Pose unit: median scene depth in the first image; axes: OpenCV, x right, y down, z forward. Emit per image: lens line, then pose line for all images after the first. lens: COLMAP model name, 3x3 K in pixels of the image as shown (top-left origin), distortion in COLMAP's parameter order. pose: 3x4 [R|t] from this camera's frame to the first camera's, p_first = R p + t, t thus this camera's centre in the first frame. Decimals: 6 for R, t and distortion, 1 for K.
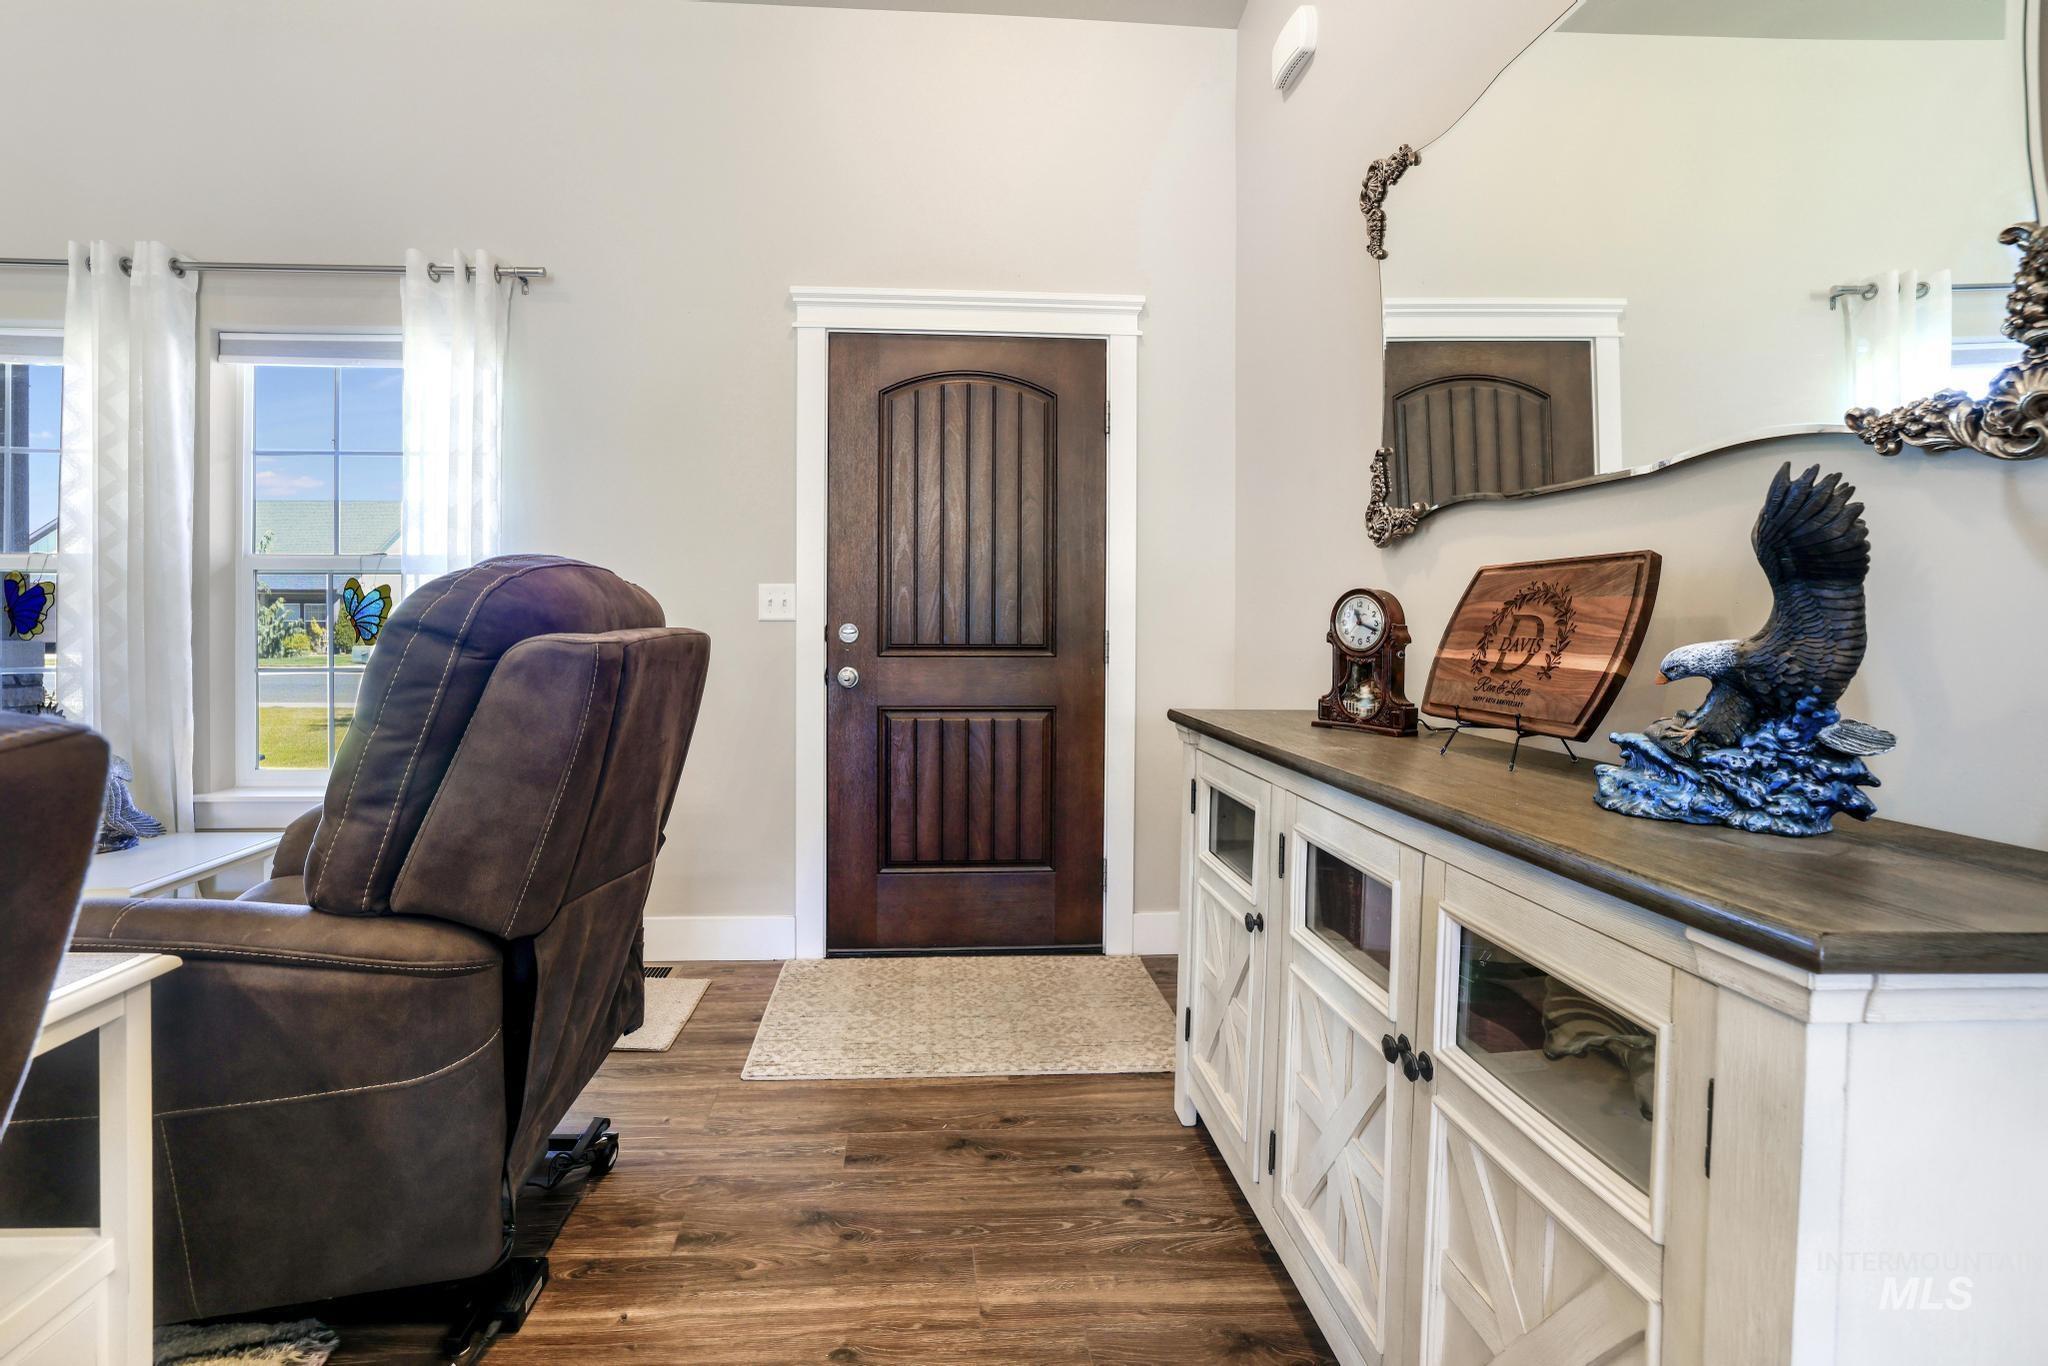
lens RADIAL K [[906.9, 0, 972.0], [0, 906.9, 612.8], [0, 0, 1]] dist [-0.000744, 0.000007]
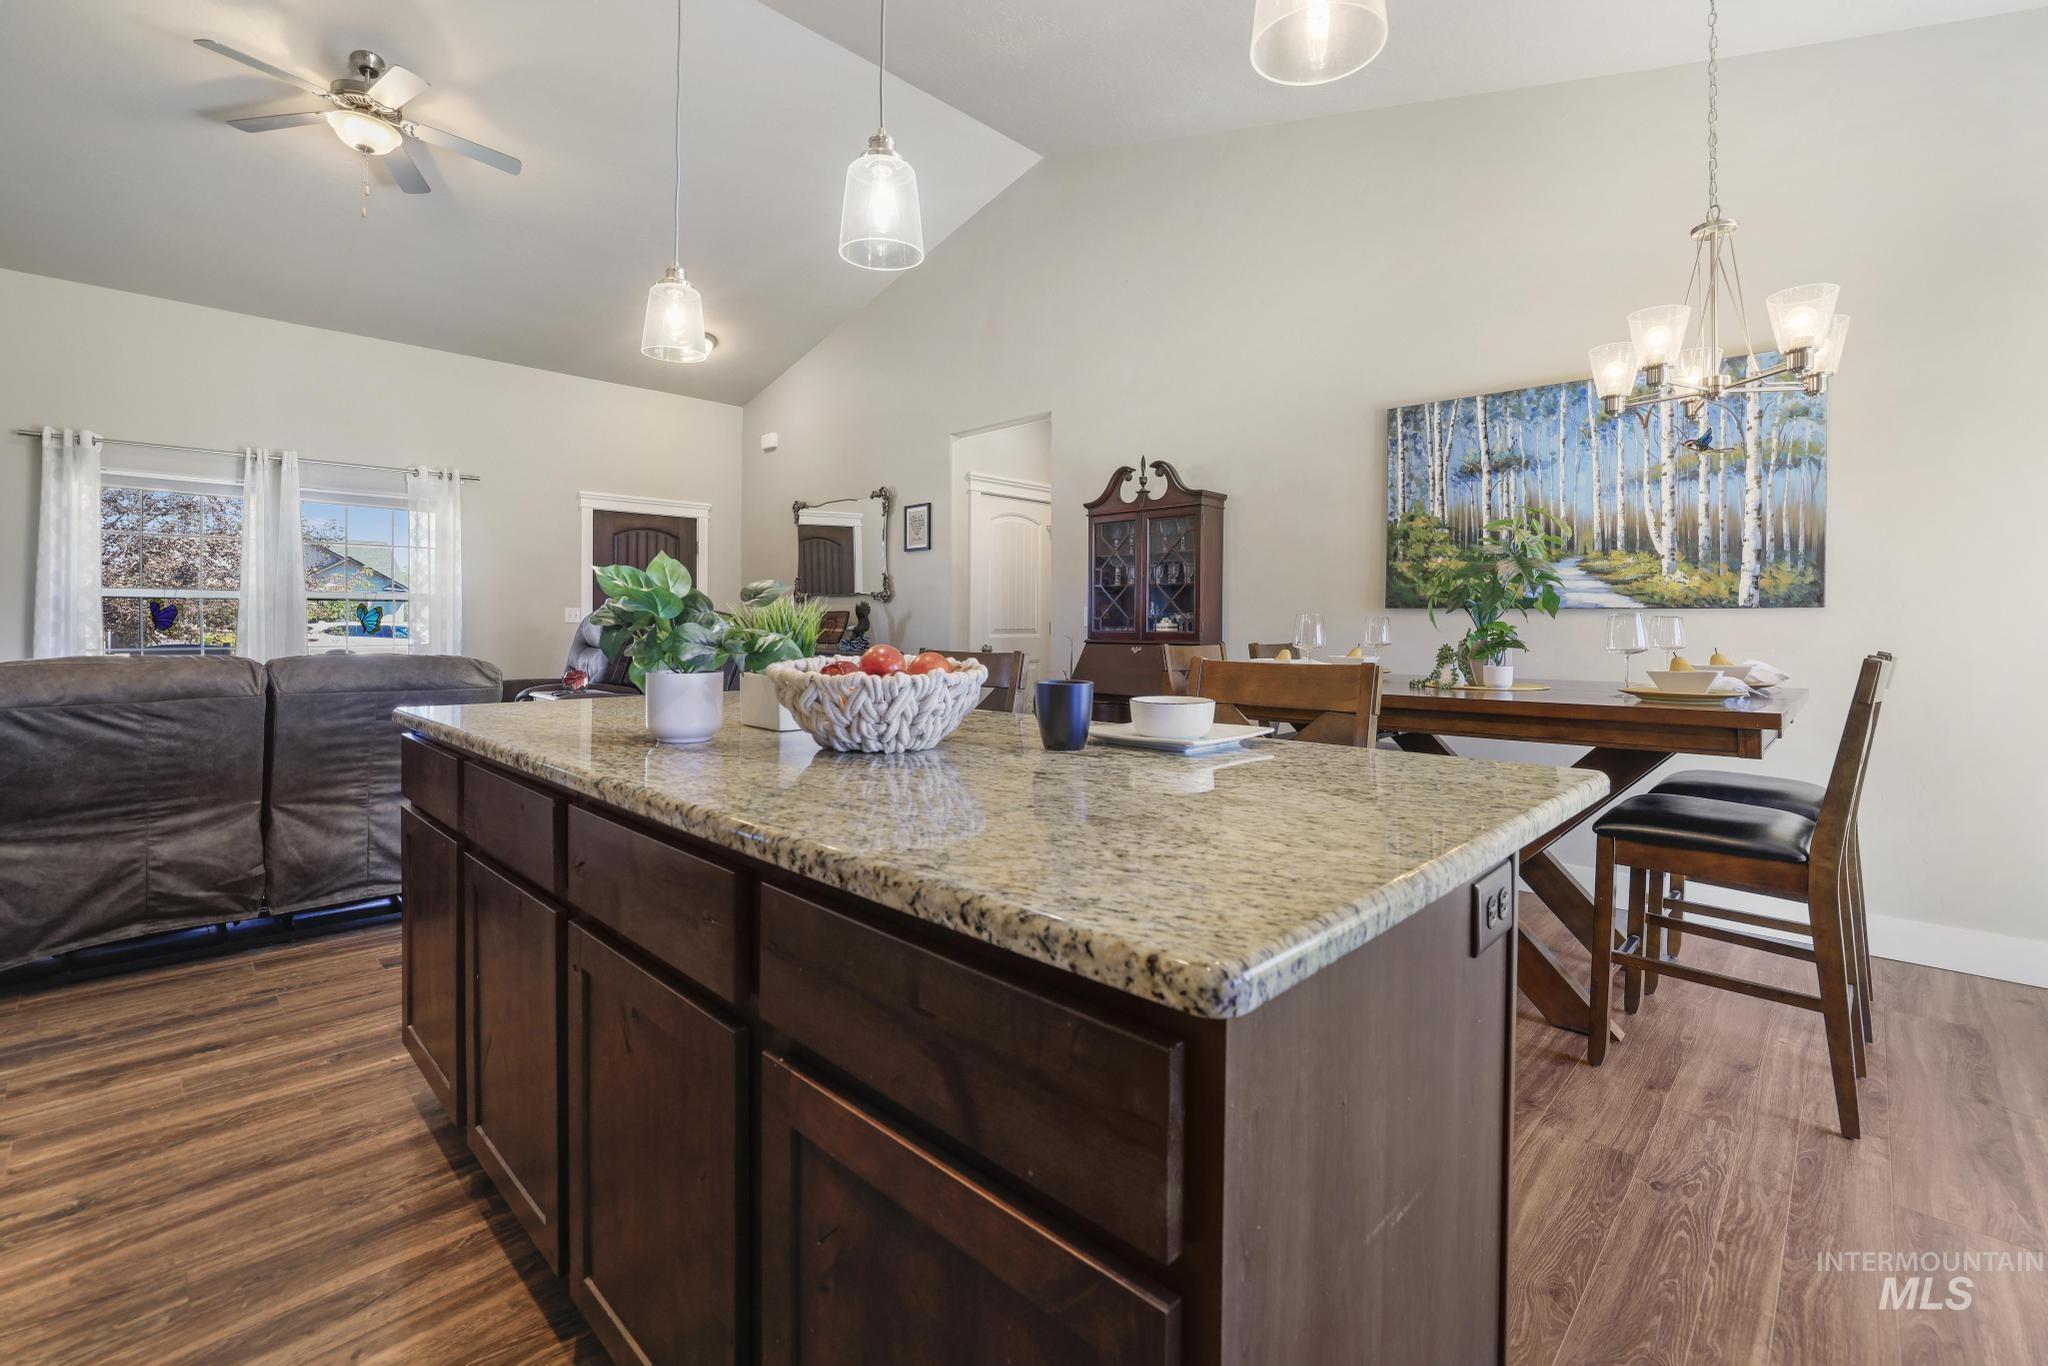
lens RADIAL K [[893.0, 0, 1025.9], [0, 893.0, 640.1], [0, 0, 1]] dist [-0.038027, 0.012946]
pose [[0.735649, -0.012547, 0.677246, -0.955358], [-0.003737, 0.999738, 0.022581, -0.003063], [-0.677352, -0.019142, 0.735410, -1.659412]]
